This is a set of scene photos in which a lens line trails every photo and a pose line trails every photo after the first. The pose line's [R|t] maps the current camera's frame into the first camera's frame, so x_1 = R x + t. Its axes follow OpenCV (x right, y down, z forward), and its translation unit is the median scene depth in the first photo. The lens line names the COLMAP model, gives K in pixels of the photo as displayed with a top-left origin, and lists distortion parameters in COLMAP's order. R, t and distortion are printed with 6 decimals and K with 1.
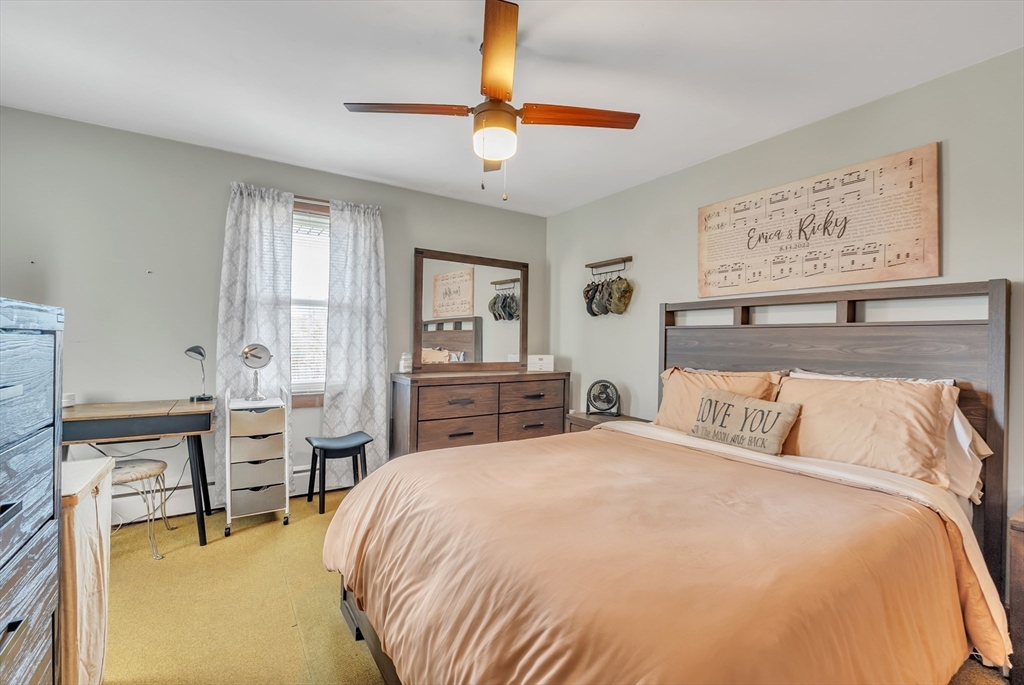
lens RADIAL K [[438.9, 0, 513.9], [0, 438.9, 338.4], [0, 0, 1]] dist [-0.009774, -0.000112]
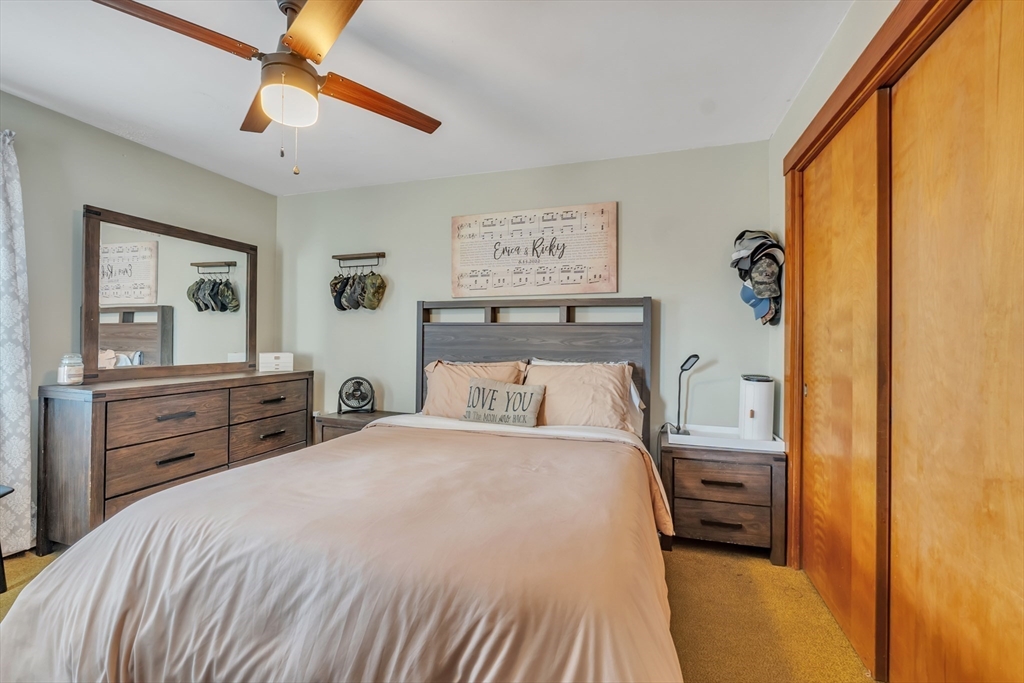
lens RADIAL K [[429.6, 0, 516.4], [0, 429.6, 336.7], [0, 0, 1]] dist [-0.009999, -0.000160]
pose [[0.778689, -0.004660, 0.627393, -0.141808], [-0.000228, 0.999970, 0.007711, -0.001615], [-0.627410, -0.006147, 0.778664, 0.047917]]
